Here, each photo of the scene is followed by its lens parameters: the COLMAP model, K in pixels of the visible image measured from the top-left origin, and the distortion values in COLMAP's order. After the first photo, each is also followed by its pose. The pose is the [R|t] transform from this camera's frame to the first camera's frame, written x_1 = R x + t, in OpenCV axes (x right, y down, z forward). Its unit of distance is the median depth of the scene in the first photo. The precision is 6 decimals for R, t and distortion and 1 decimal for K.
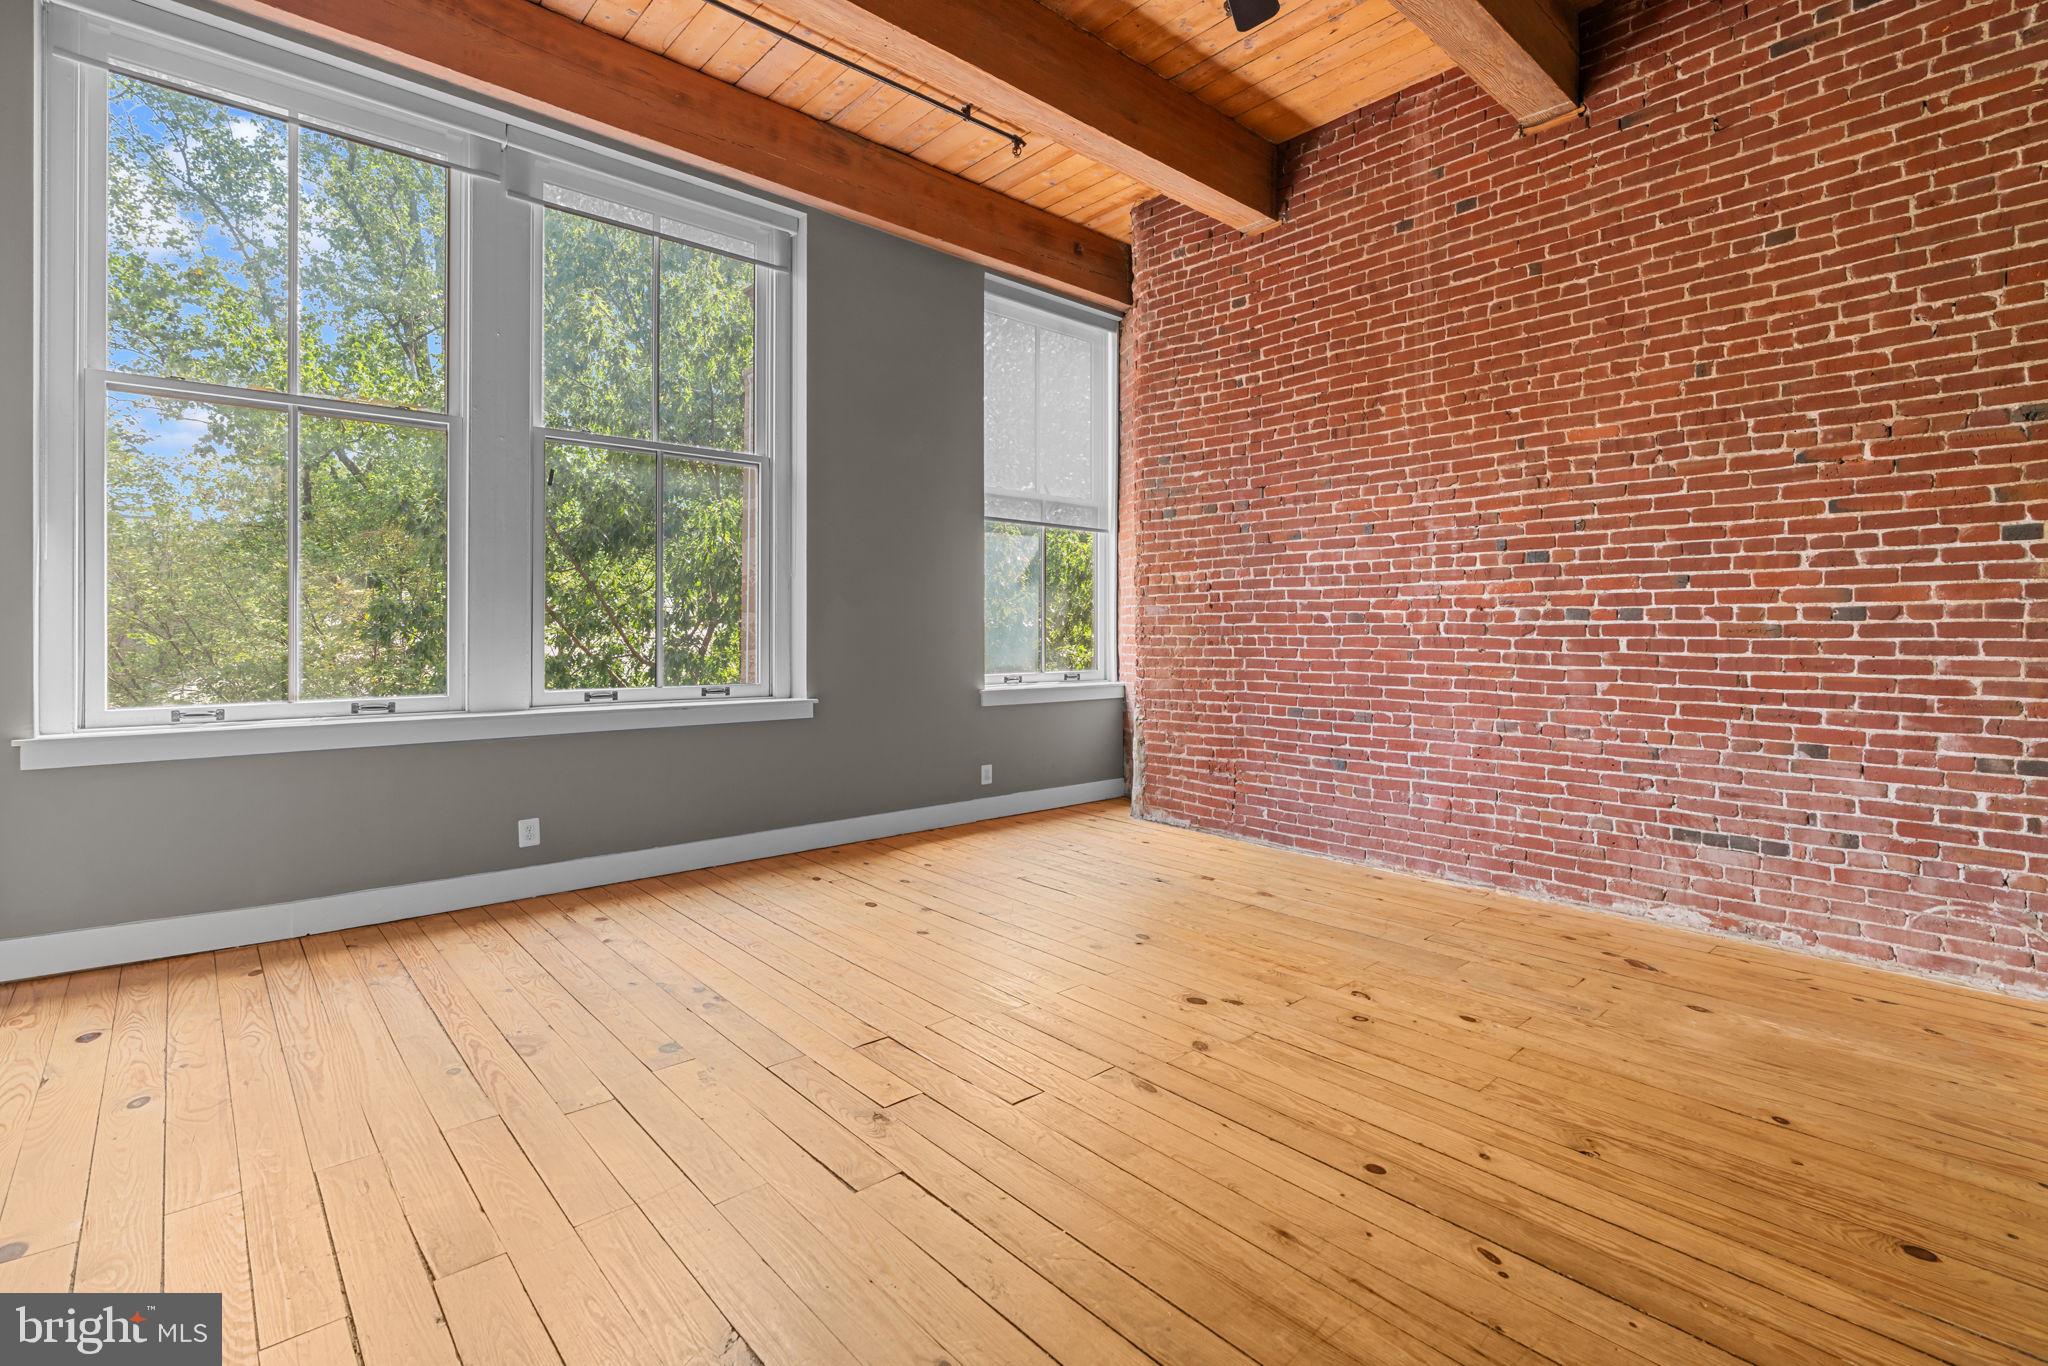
lens RADIAL K [[939.9, 0, 1026.1], [0, 939.9, 629.2], [0, 0, 1]] dist [-0.014573, 0.006405]
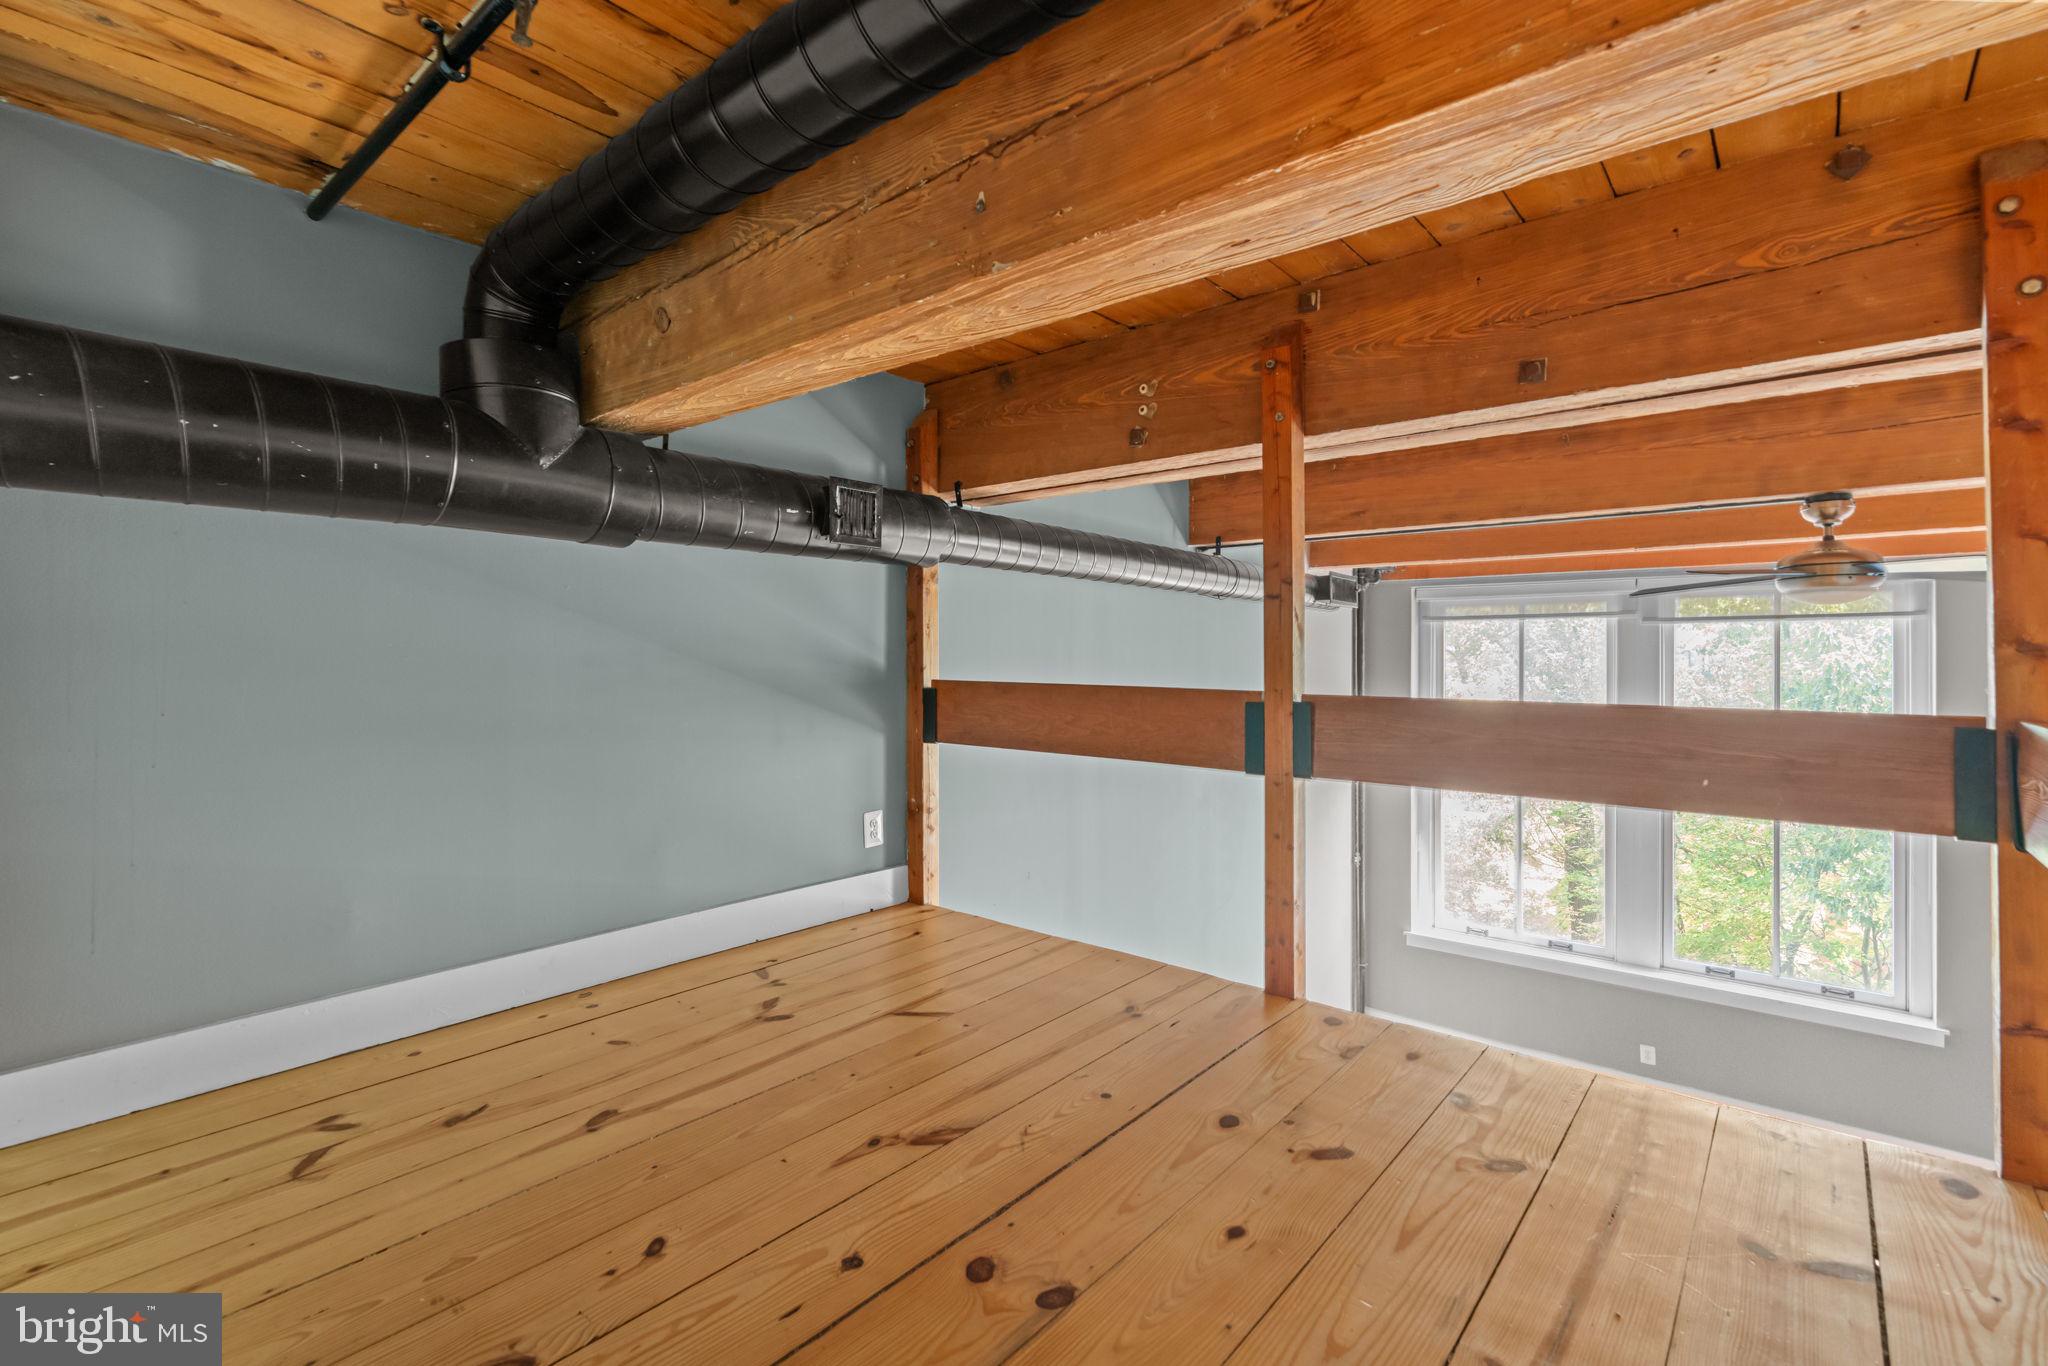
lens RADIAL K [[919.9, 0, 1030.7], [0, 919.9, 668.0], [0, 0, 1]] dist [-0.011902, 0.005138]
pose [[0.136094, 0.002854, -0.990692, 0.776403], [0.003751, 0.999987, 0.003396, -0.407468], [0.990689, -0.004178, 0.136081, -0.169337]]
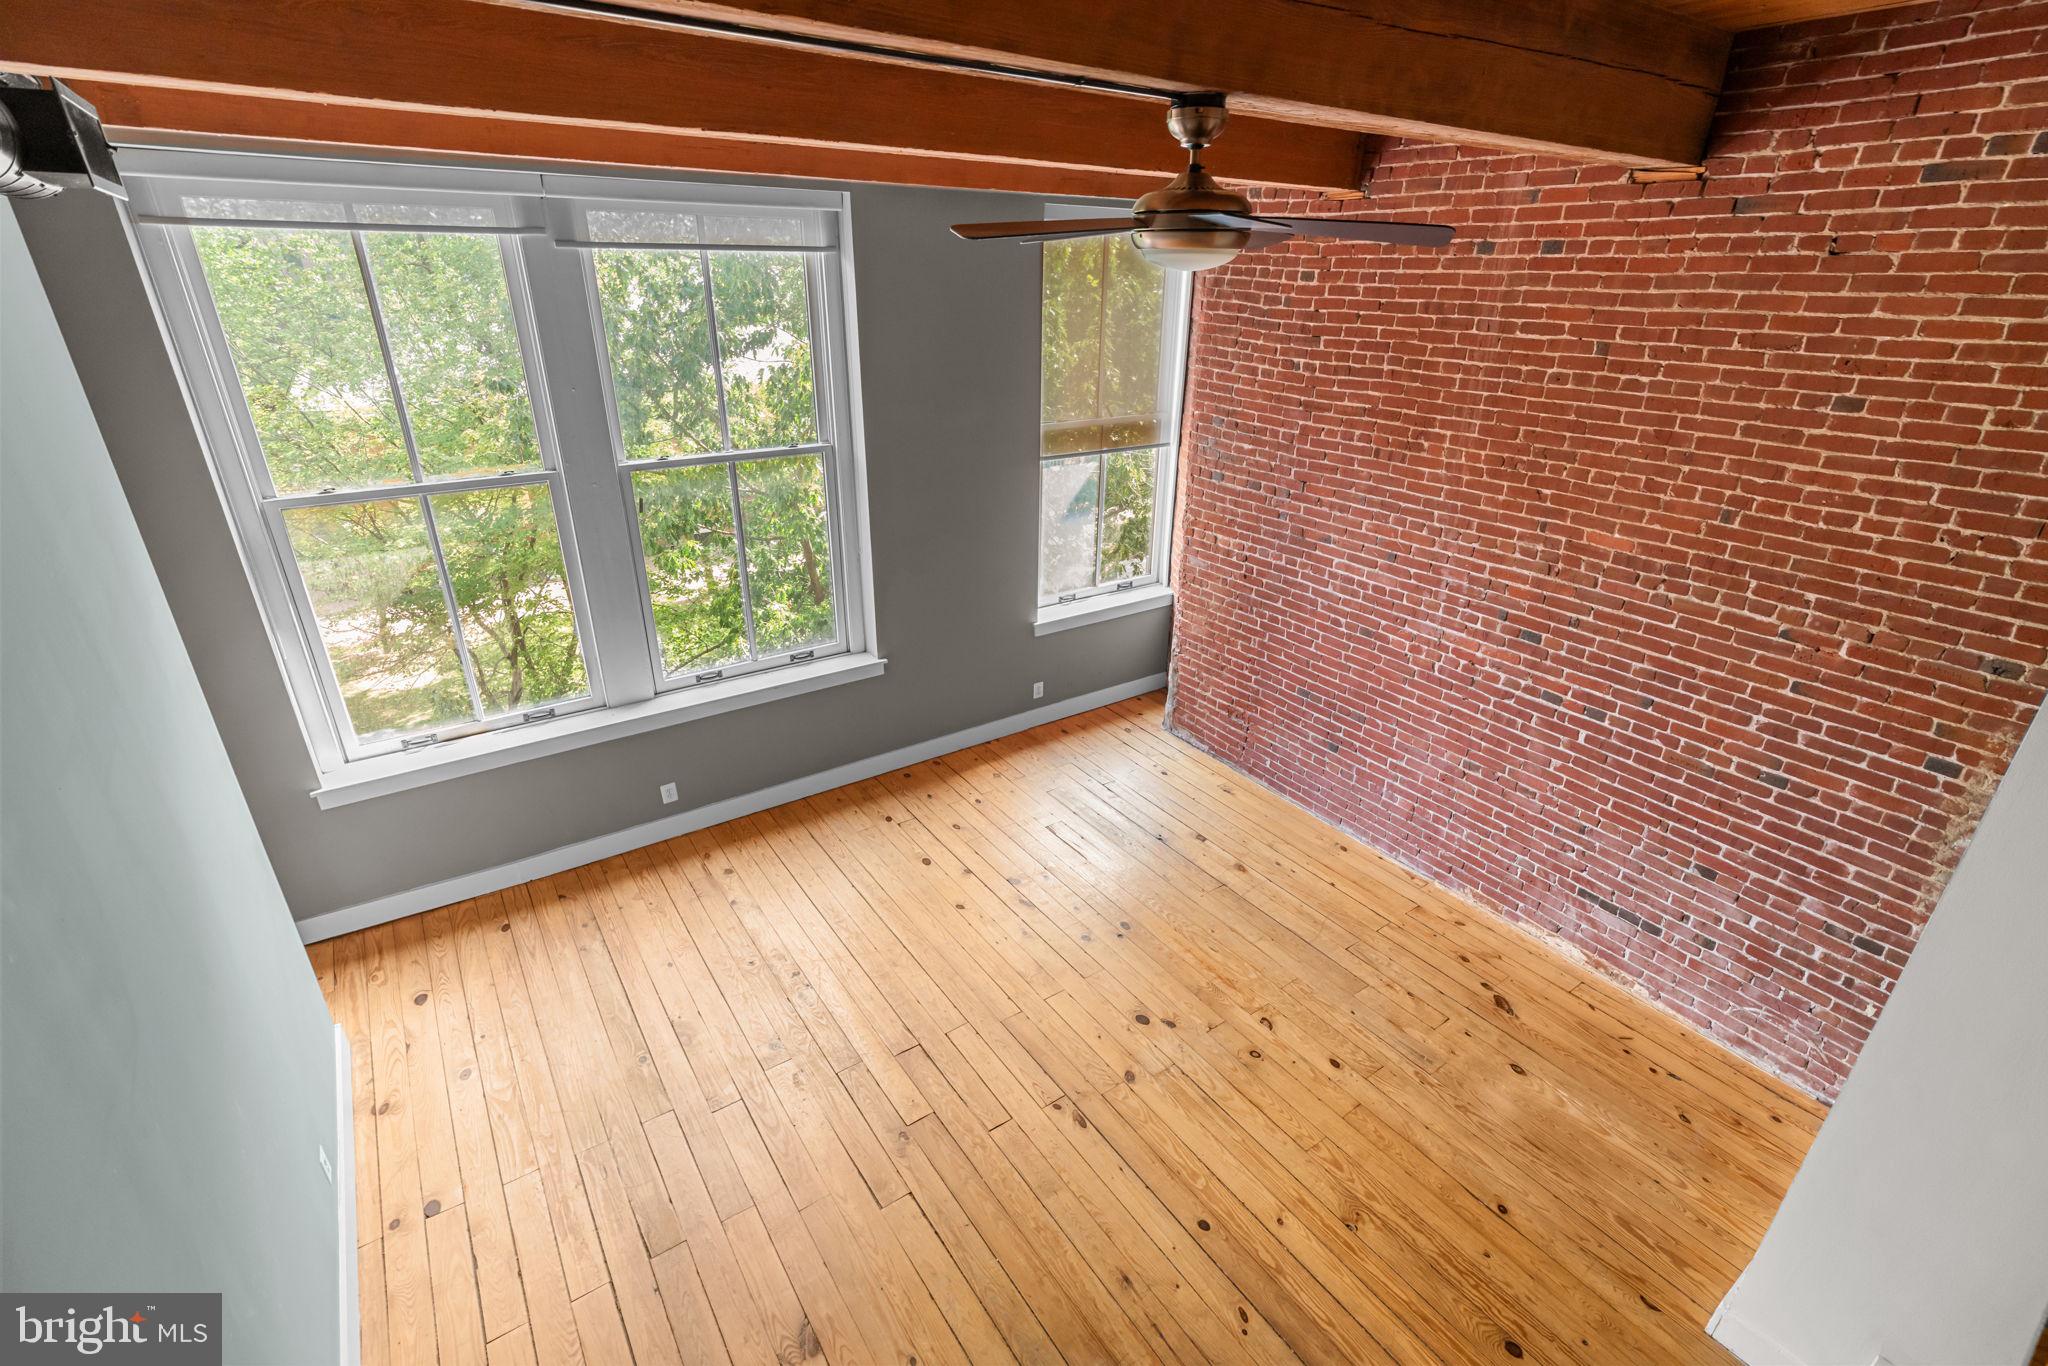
lens RADIAL K [[912.6, 0, 1027.2], [0, 912.6, 683.5], [0, 0, 1]] dist [-0.012481, 0.004741]
pose [[0.992012, 0.061765, -0.109989, 0.096858], [-0.011012, 0.911000, 0.412258, -0.453560], [0.125663, -0.407754, 0.904403, -0.027555]]
